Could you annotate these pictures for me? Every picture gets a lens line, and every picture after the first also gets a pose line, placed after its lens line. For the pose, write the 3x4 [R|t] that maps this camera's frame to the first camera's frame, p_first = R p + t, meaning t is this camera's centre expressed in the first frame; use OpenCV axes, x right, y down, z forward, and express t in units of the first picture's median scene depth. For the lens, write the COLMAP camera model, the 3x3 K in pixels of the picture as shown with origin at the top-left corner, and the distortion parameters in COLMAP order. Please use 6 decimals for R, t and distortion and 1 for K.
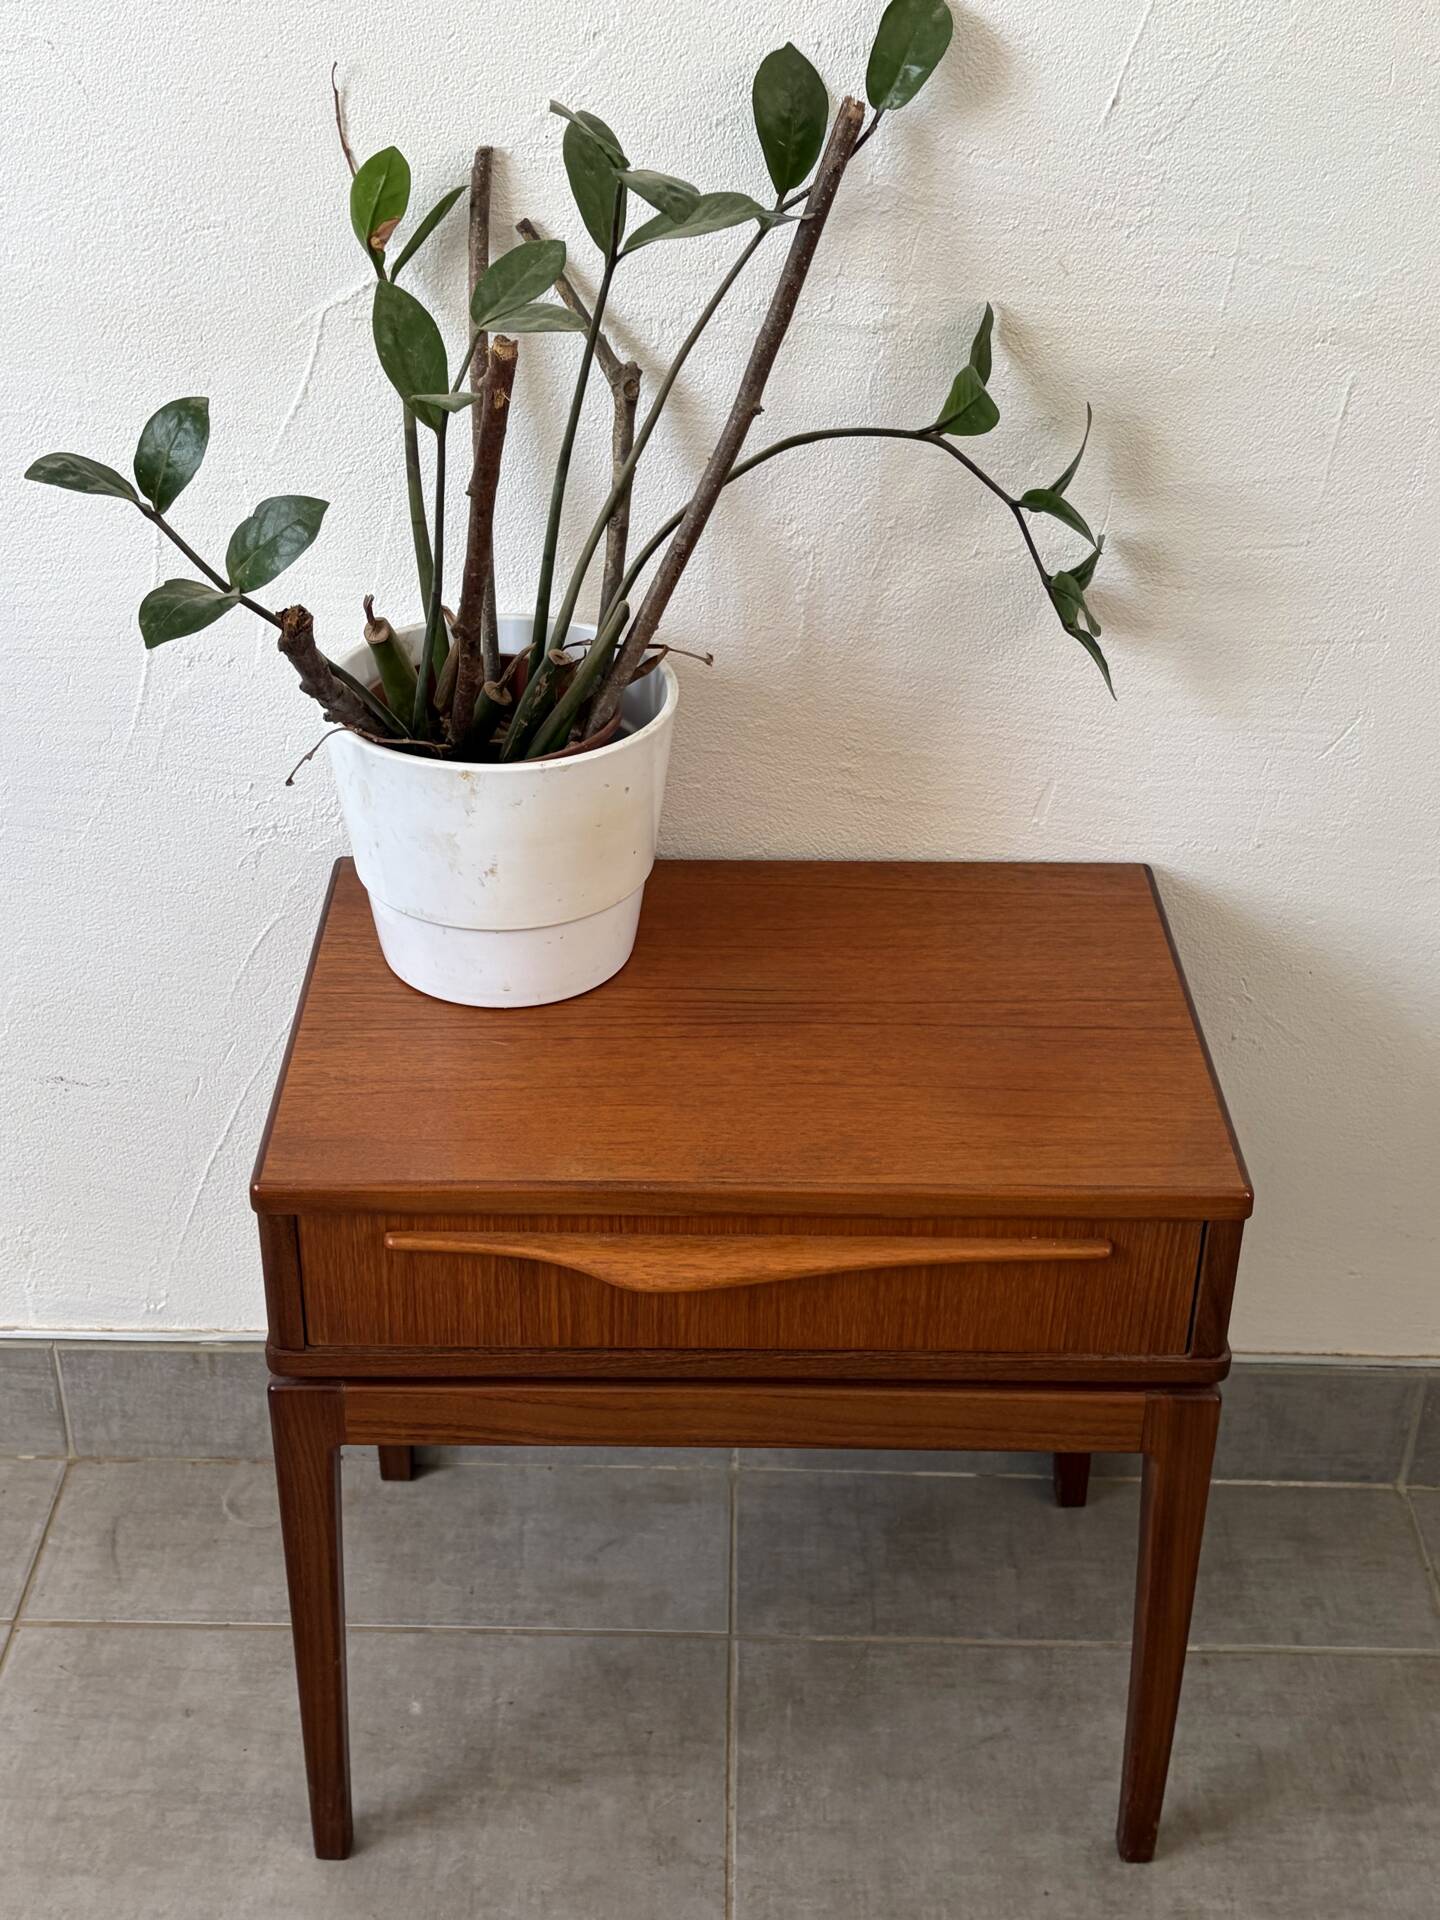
lens RADIAL K [[2457.1, 0, 720.0], [0, 2457.1, 960.0], [0, 0, 1]] dist [0.193834, -0.699844]
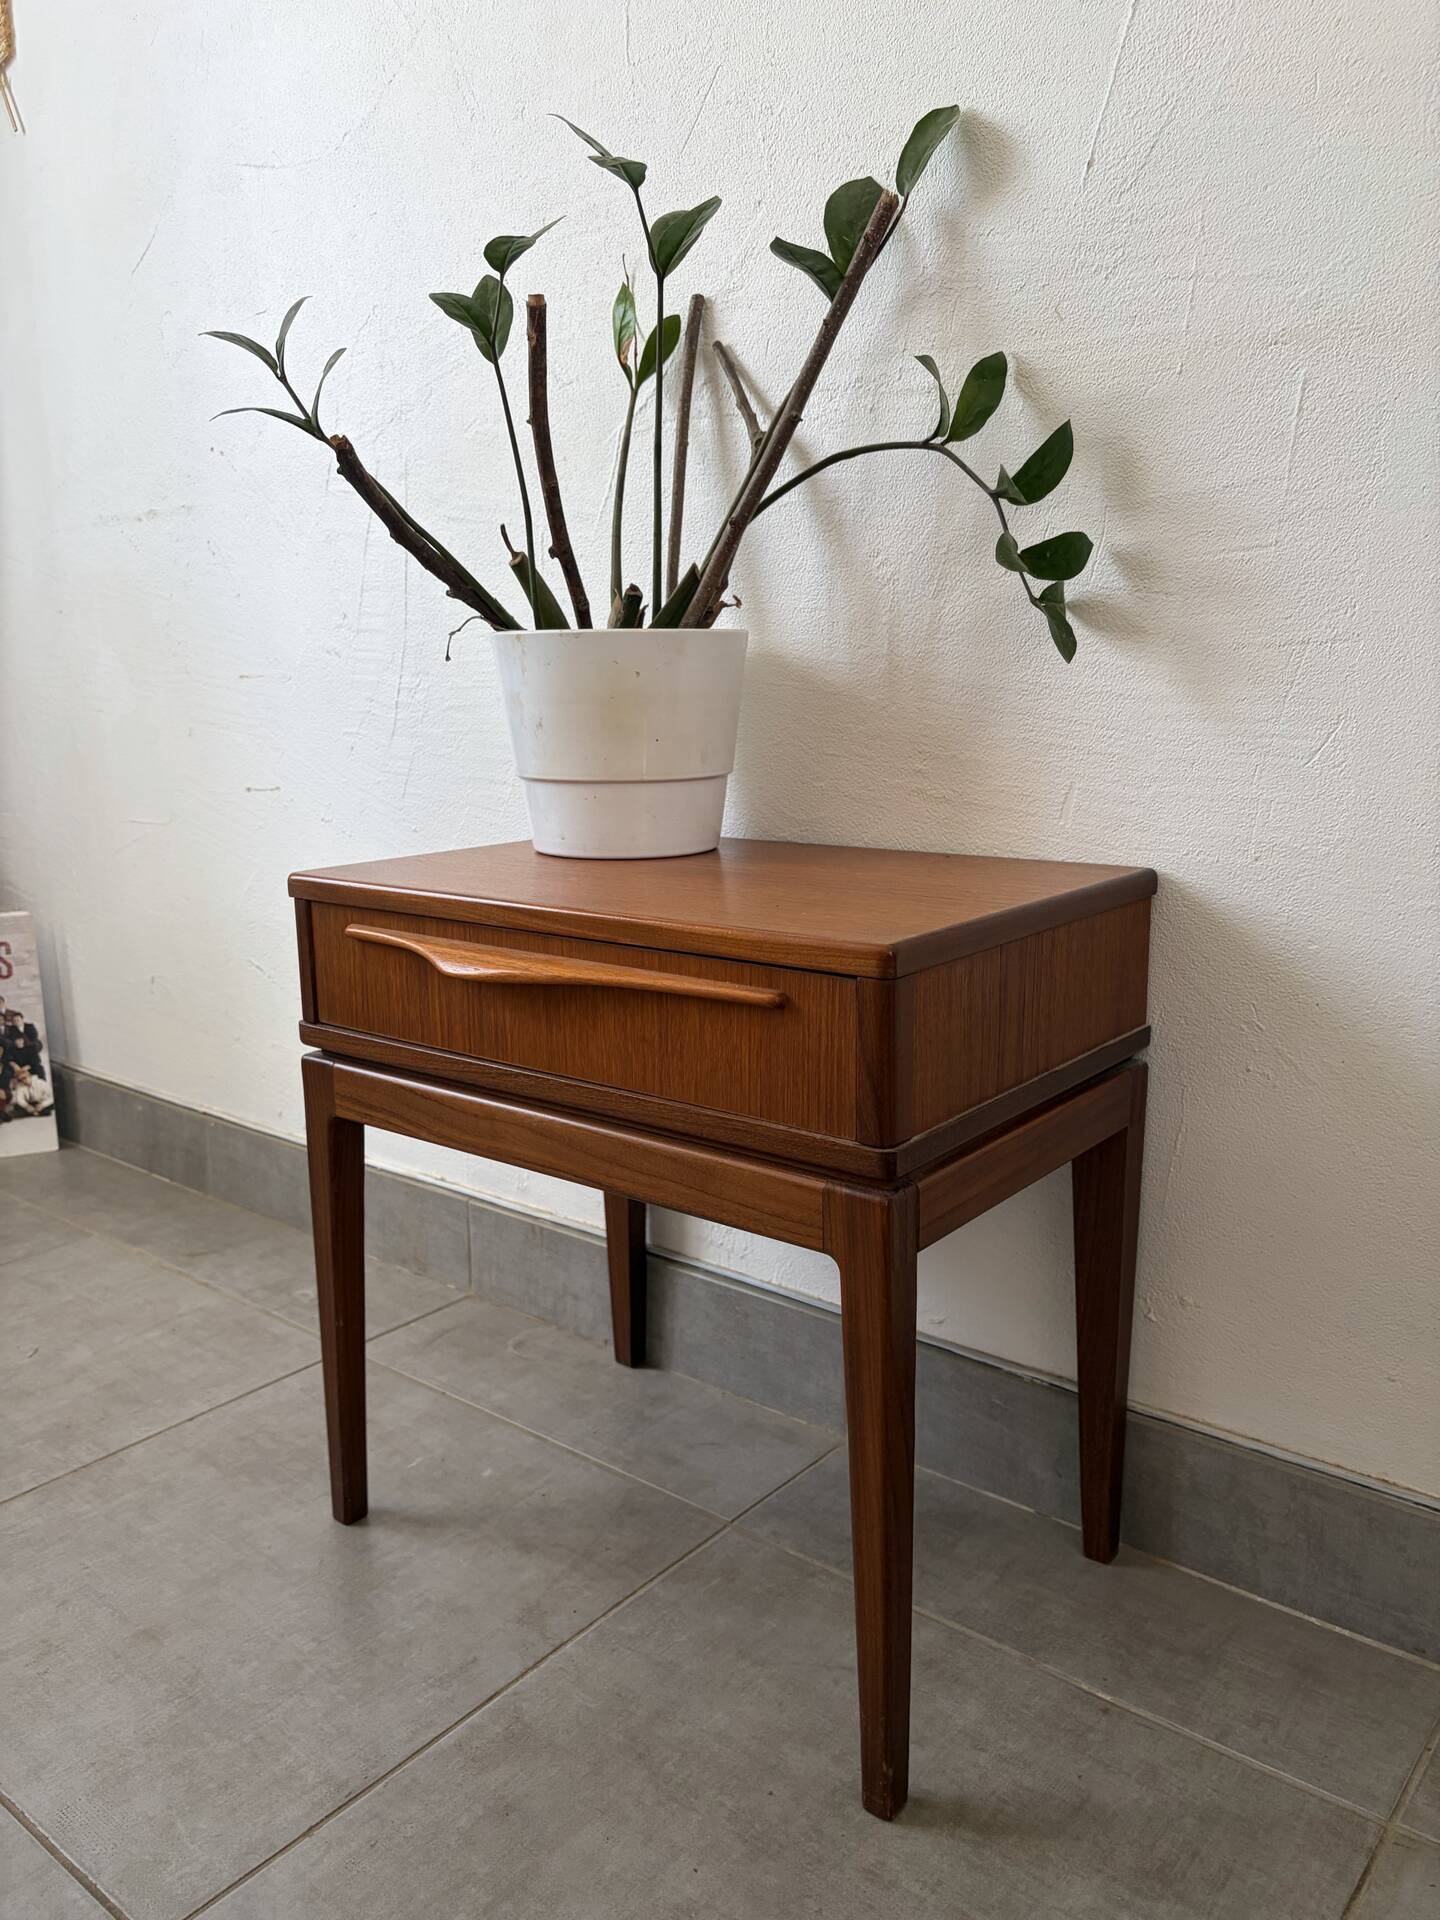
lens RADIAL K [[1475.3, 0, 727.8], [0, 1475.3, 958.3], [0, 0, 1]] dist [0.046063, -0.058570]
pose [[0.783041, 0.098173, -0.614173, 0.445549], [-0.304885, 0.921274, -0.241452, 0.220339], [0.542118, 0.376319, 0.751327, 0.430711]]
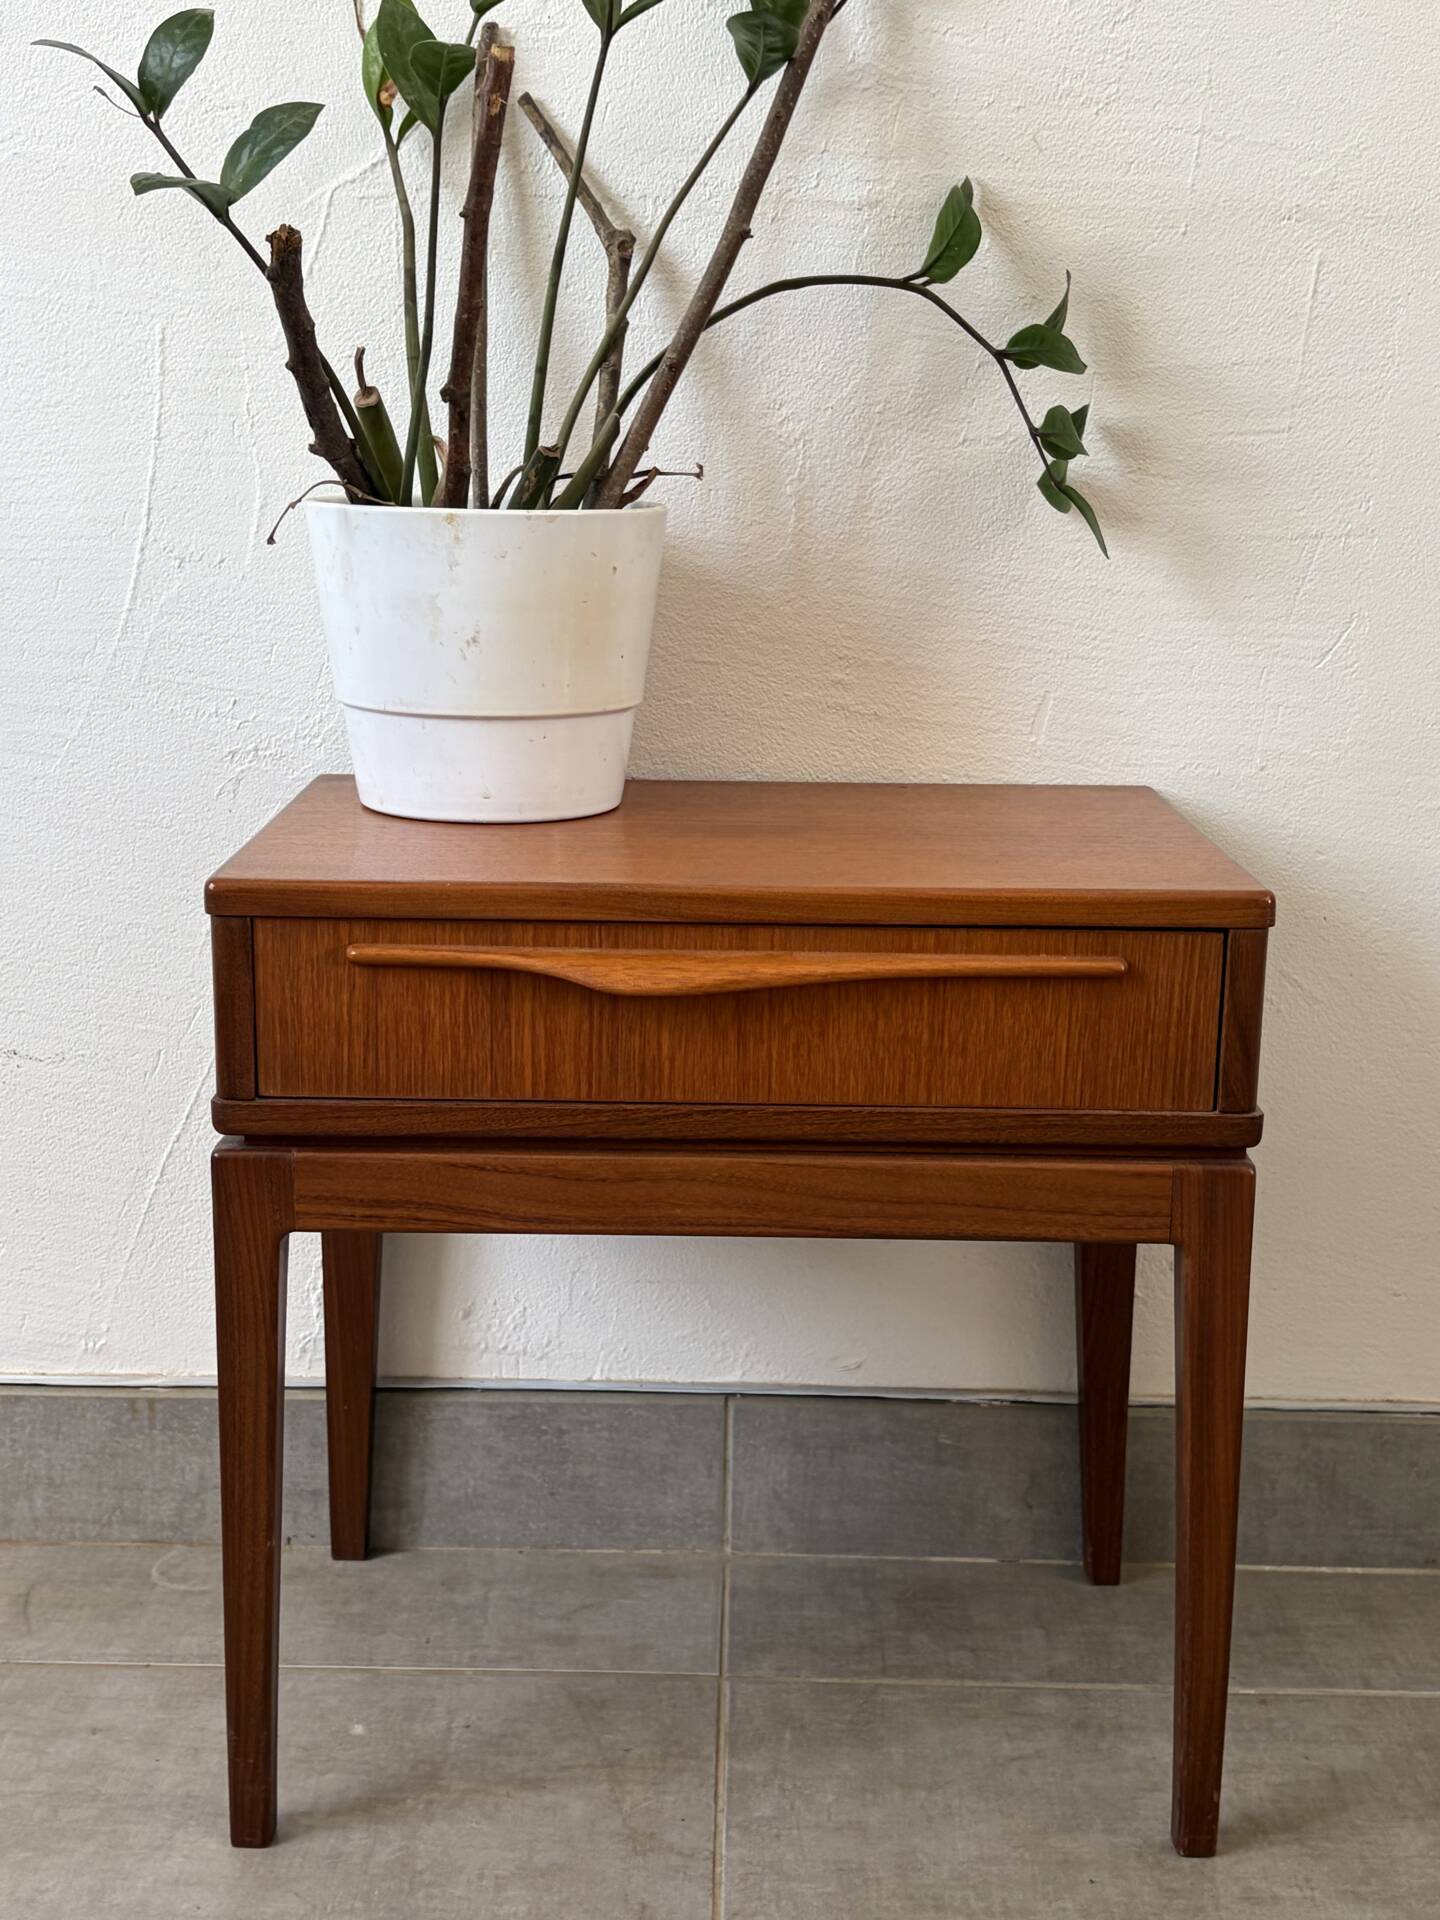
lens RADIAL K [[2458.9, 0, 726.7], [0, 2458.9, 992.6], [0, 0, 1]] dist [0.206461, -0.765246]
pose [[0.999998, 0.001780, 0.000993, 0.005634], [-0.001378, 0.949326, -0.314291, 0.355633], [-0.001502, 0.314289, 0.949326, 0.101311]]
